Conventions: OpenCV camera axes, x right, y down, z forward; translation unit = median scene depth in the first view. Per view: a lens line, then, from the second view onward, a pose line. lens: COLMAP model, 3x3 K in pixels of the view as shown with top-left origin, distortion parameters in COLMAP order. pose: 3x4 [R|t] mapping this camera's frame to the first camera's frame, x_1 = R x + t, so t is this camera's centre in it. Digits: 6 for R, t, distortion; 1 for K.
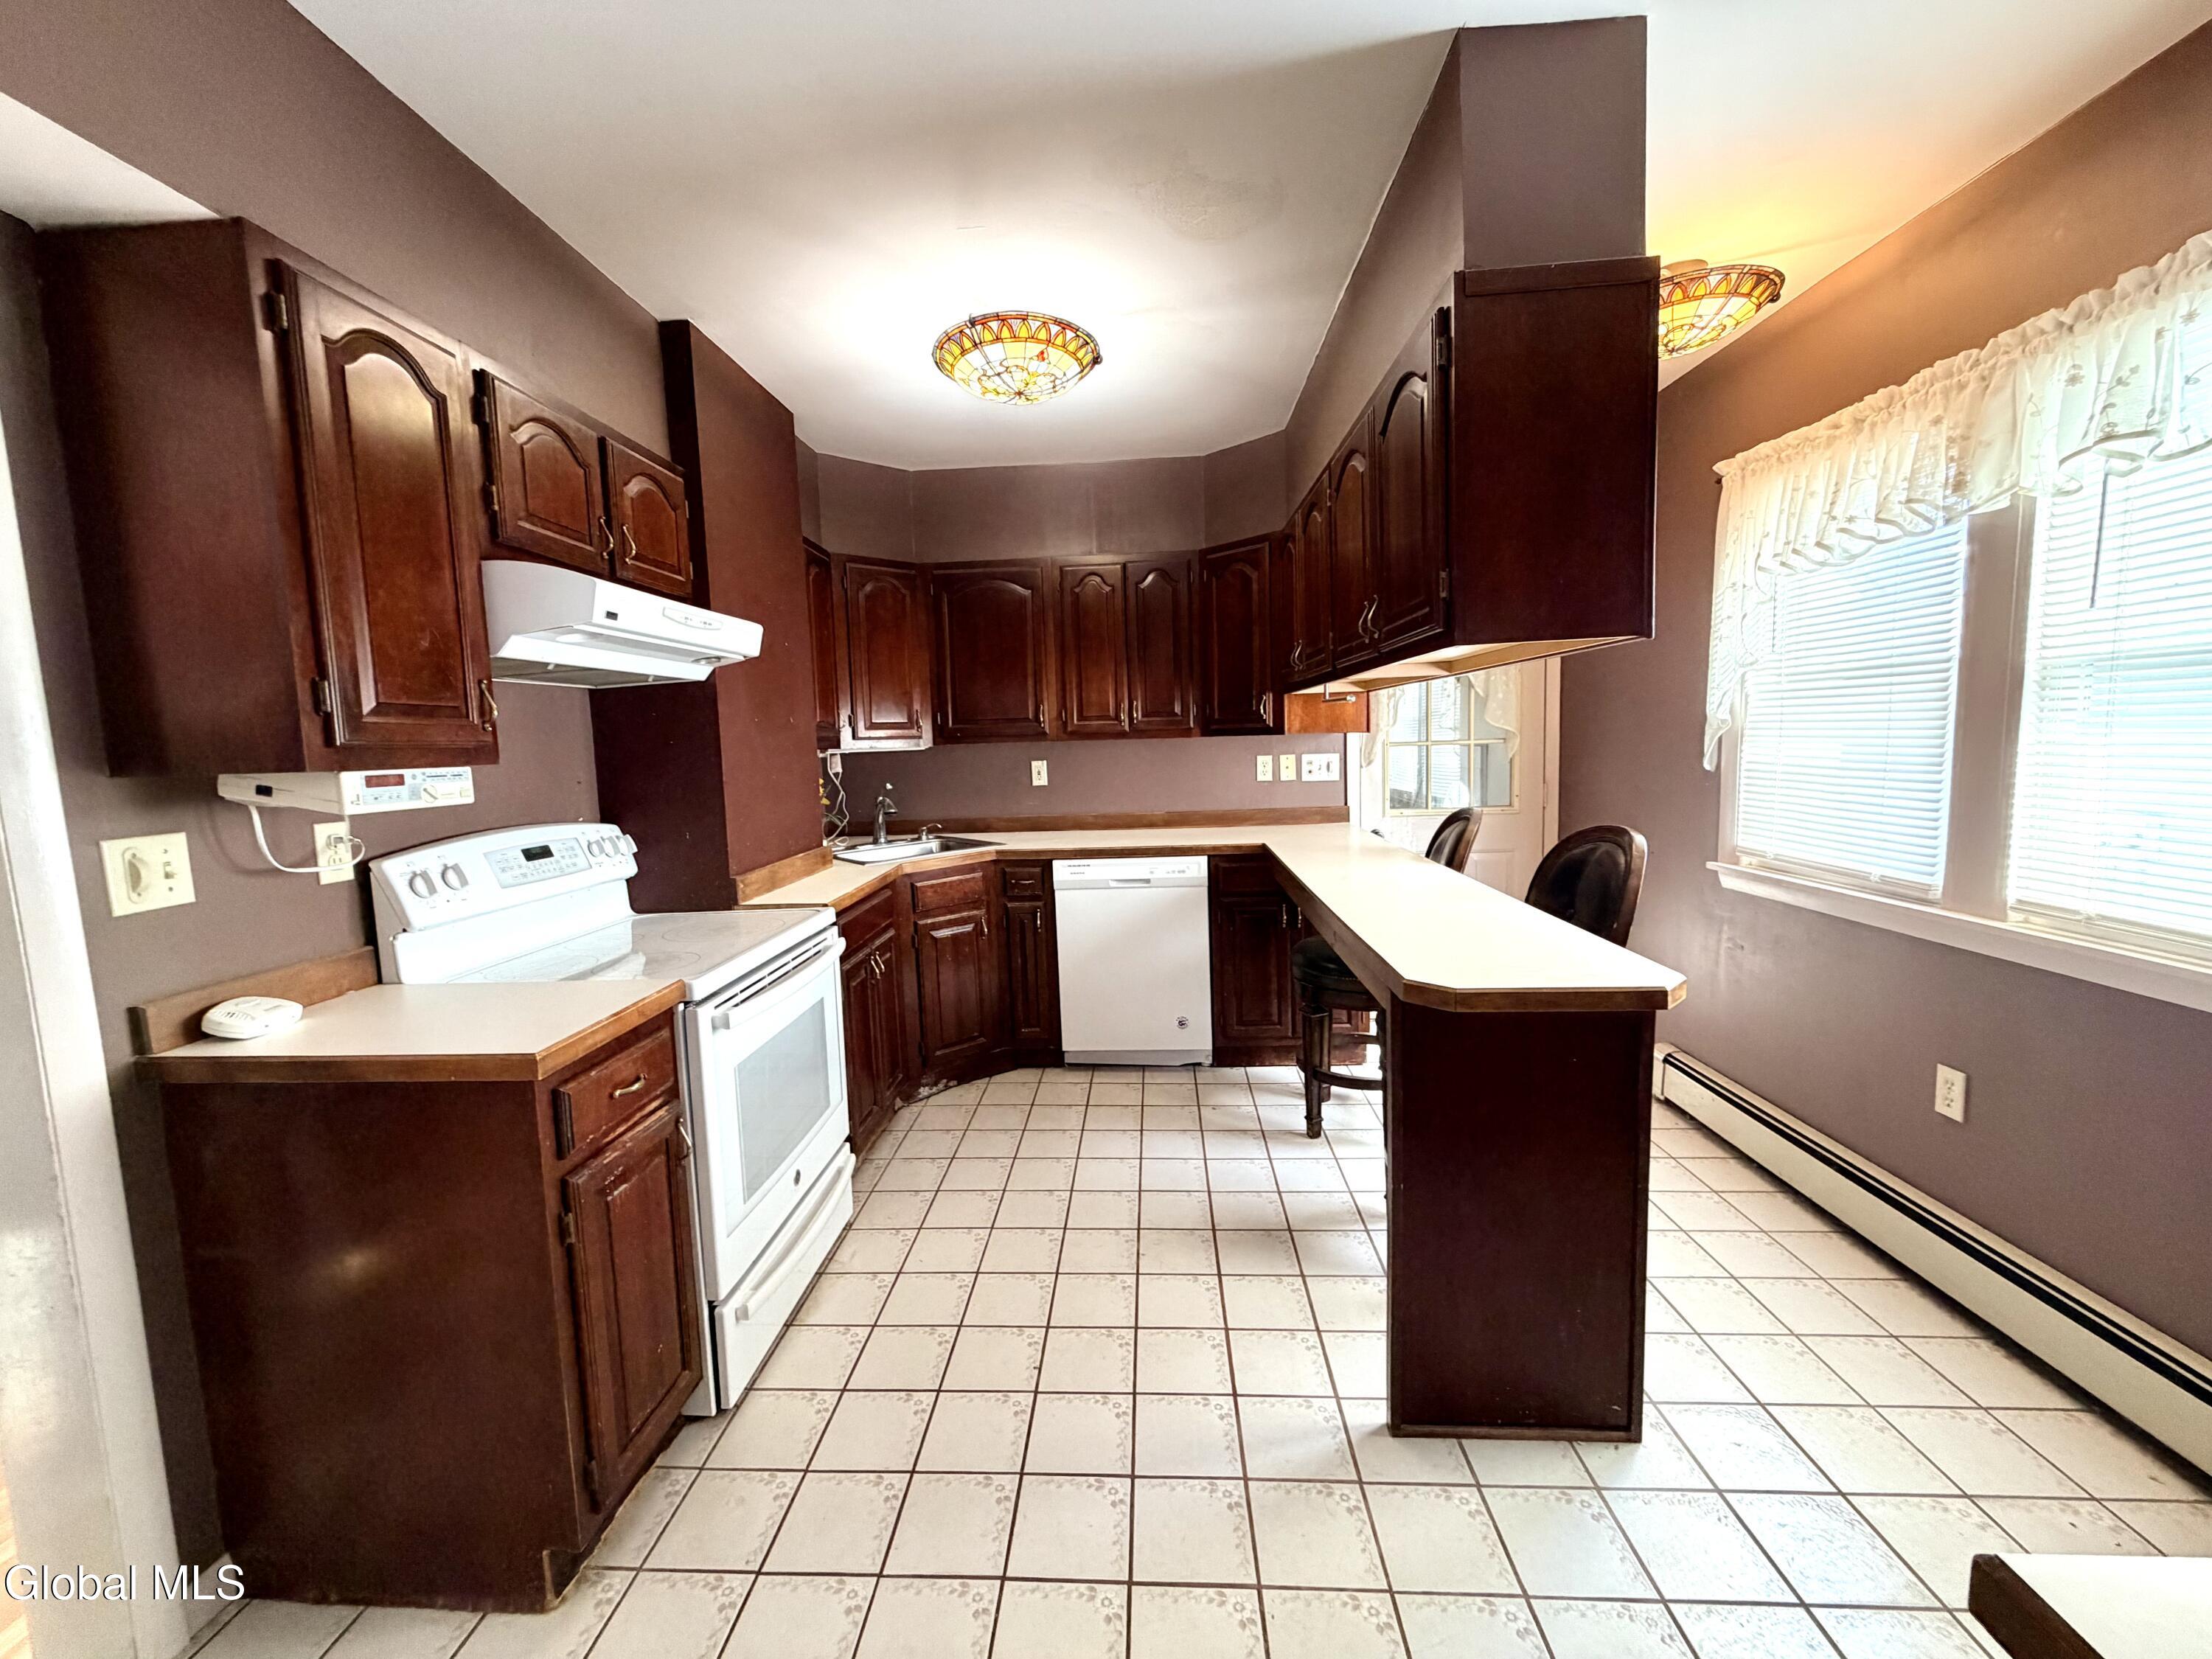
lens RADIAL K [[874.2, 0, 1094.9], [0, 874.2, 824.4], [0, 0, 1]] dist [-0.001211, -0.000165]
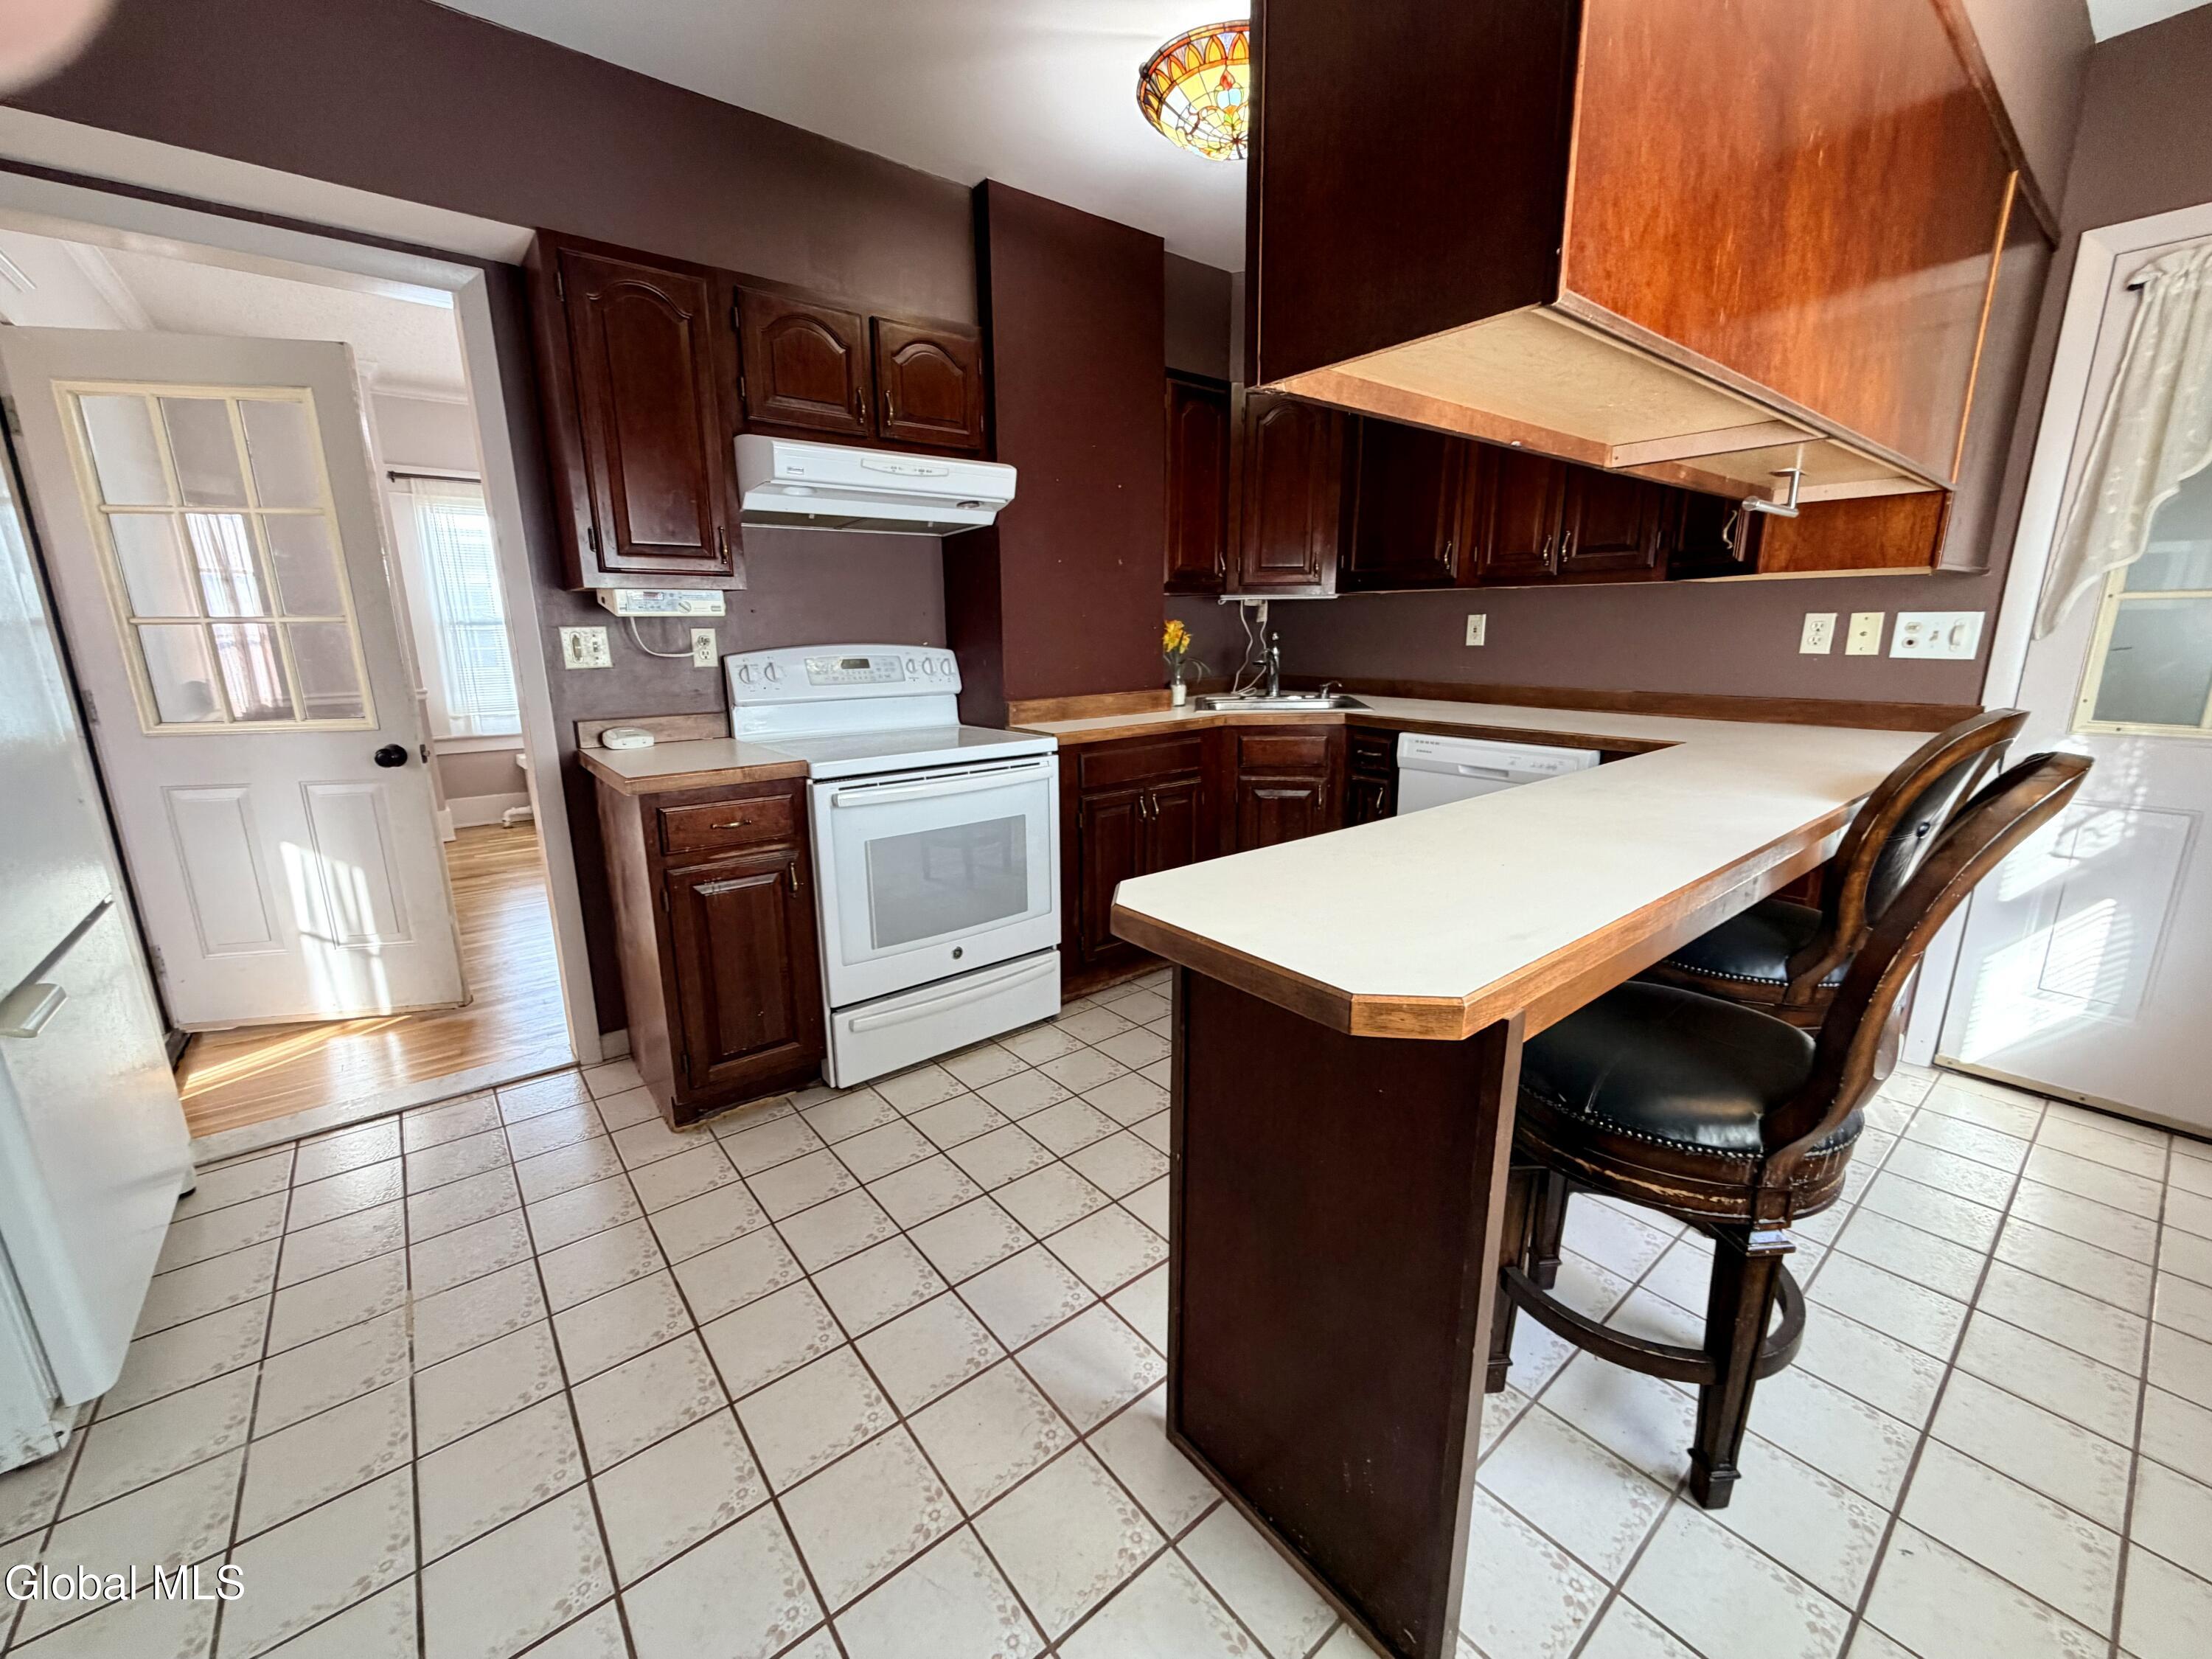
lens RADIAL K [[874.2, 0, 1097.2], [0, 874.2, 826.1], [0, 0, 1]] dist [-0.001211, -0.000165]
pose [[0.674293, 0.192134, -0.713031, 0.516793], [-0.083229, 0.979181, 0.185143, -0.002253], [0.733759, -0.065495, 0.676246, 0.294180]]
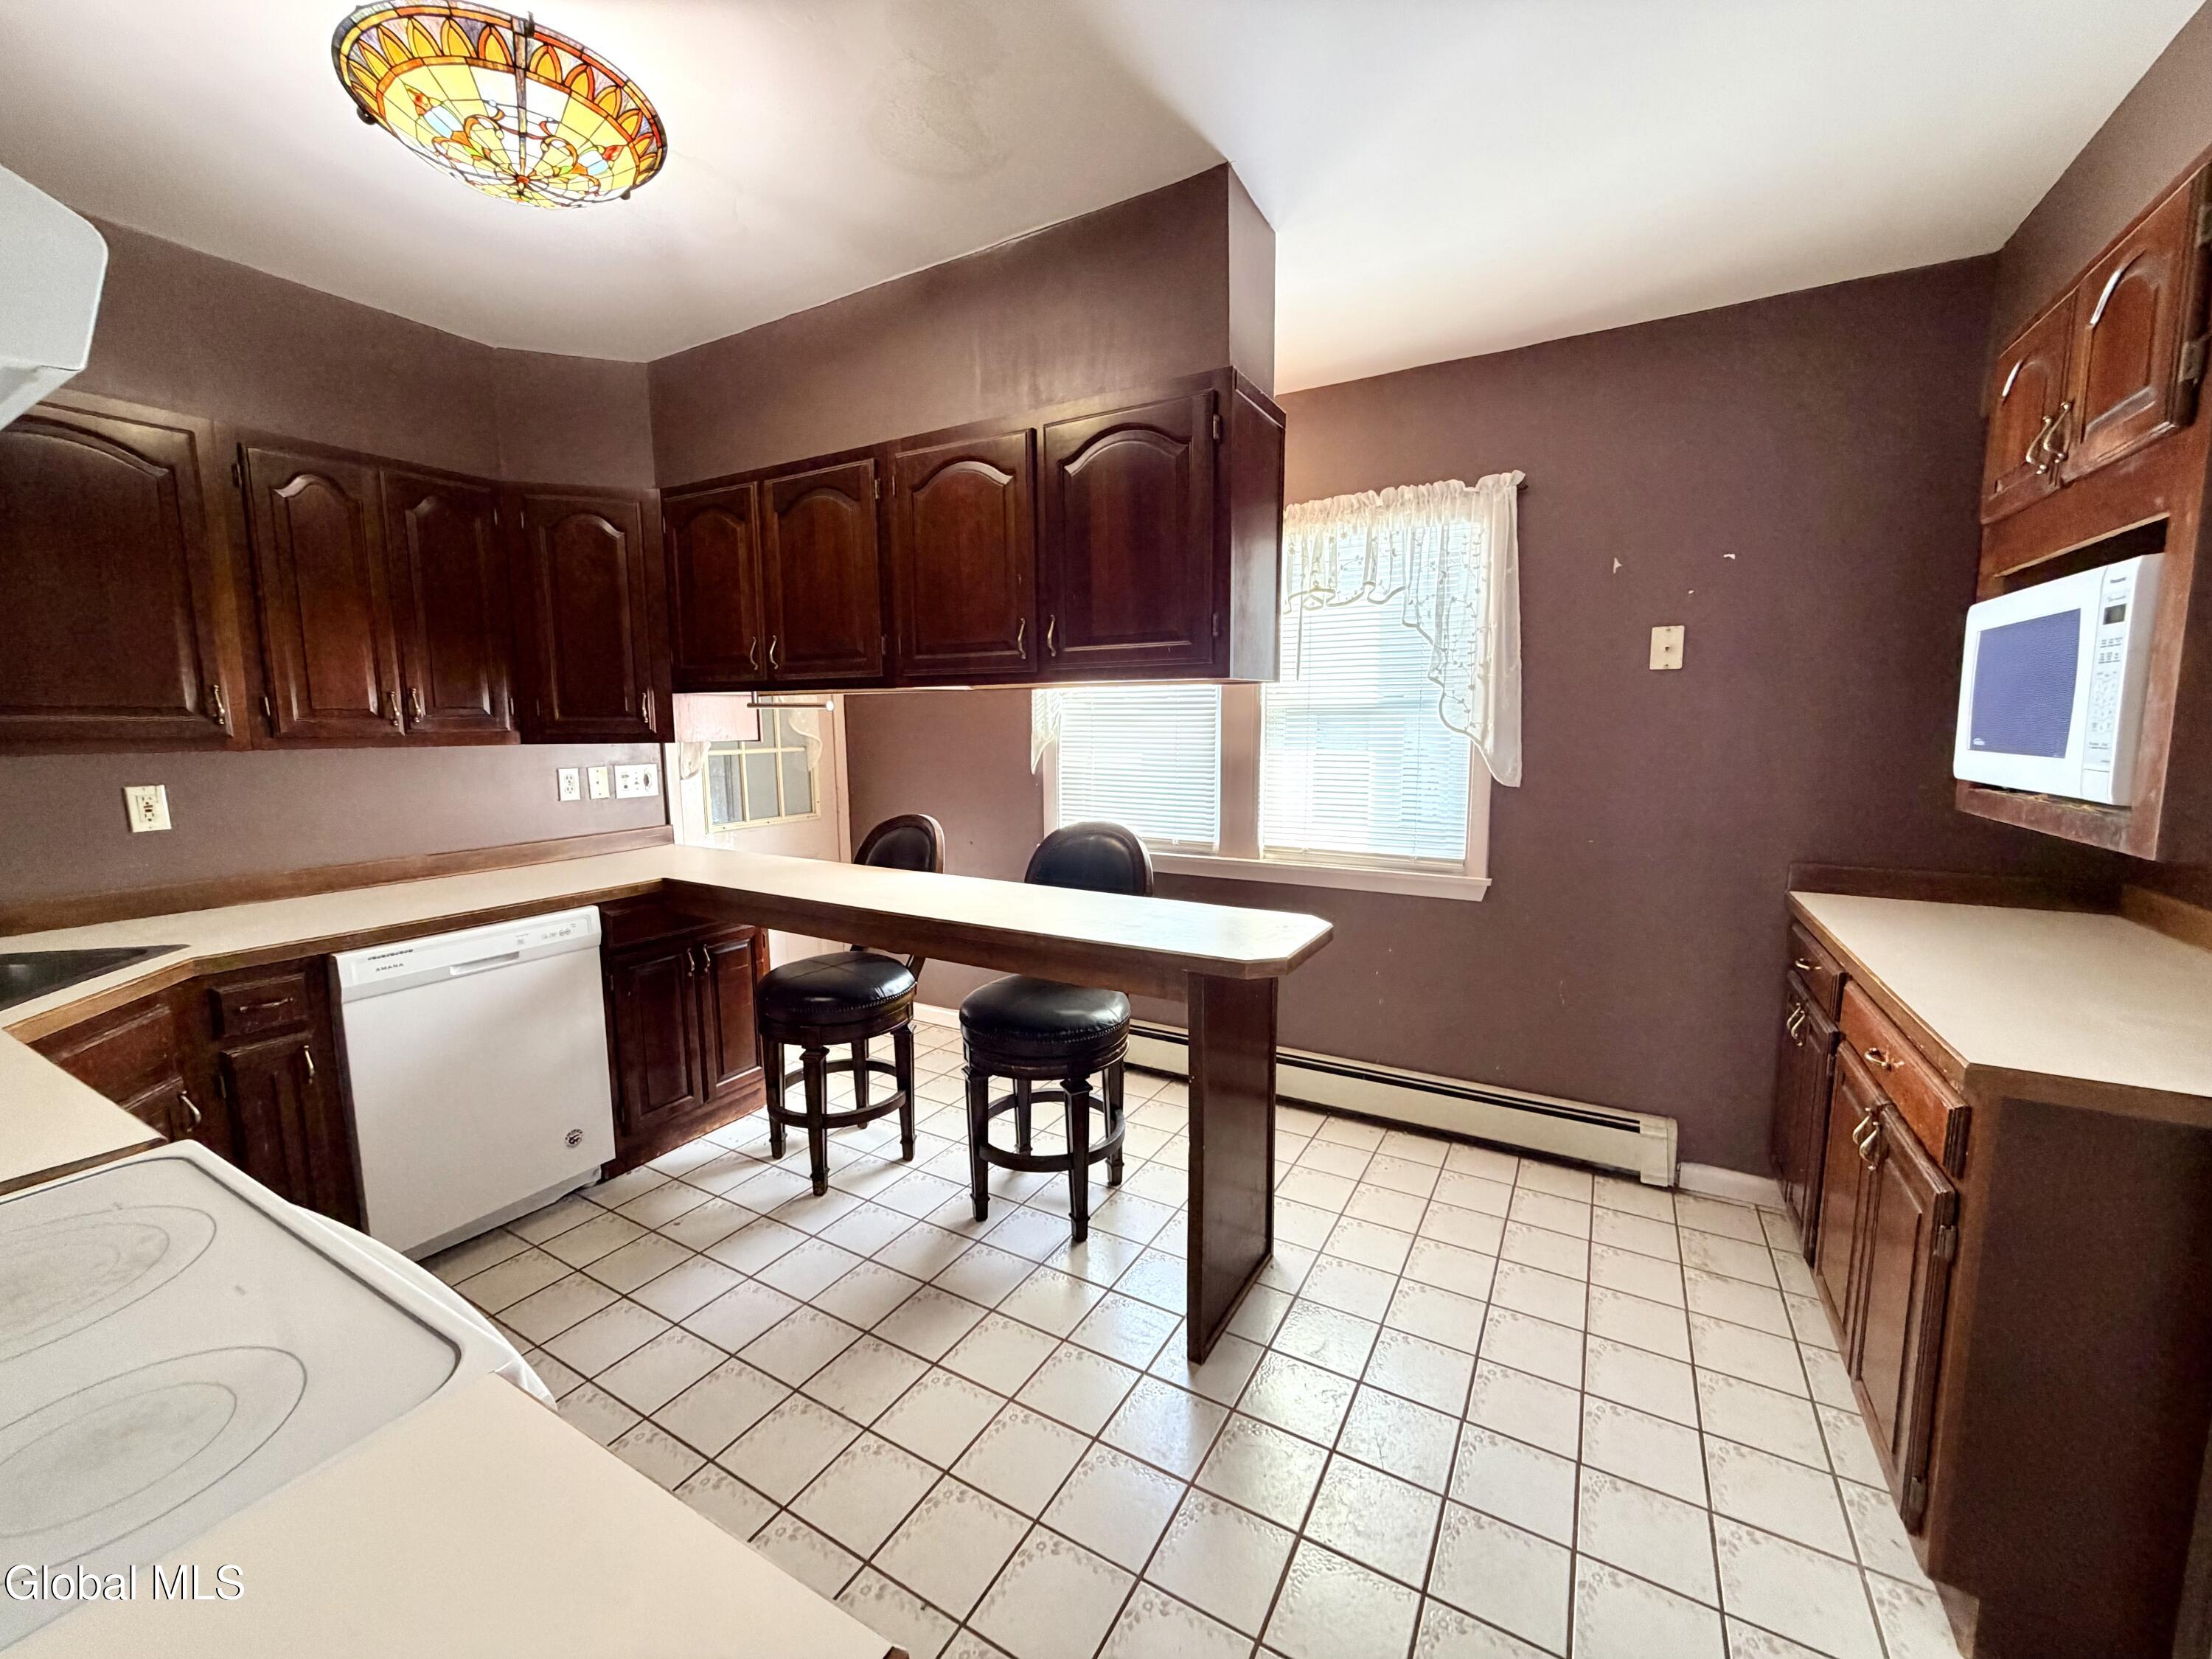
lens RADIAL K [[874.2, 0, 1095.7], [0, 874.2, 826.3], [0, 0, 1]] dist [-0.001211, -0.000165]
pose [[0.450919, -0.079525, 0.889015, -0.461814], [0.077898, 0.995729, 0.049560, -0.047048], [-0.889159, 0.046905, 0.455188, 0.383027]]
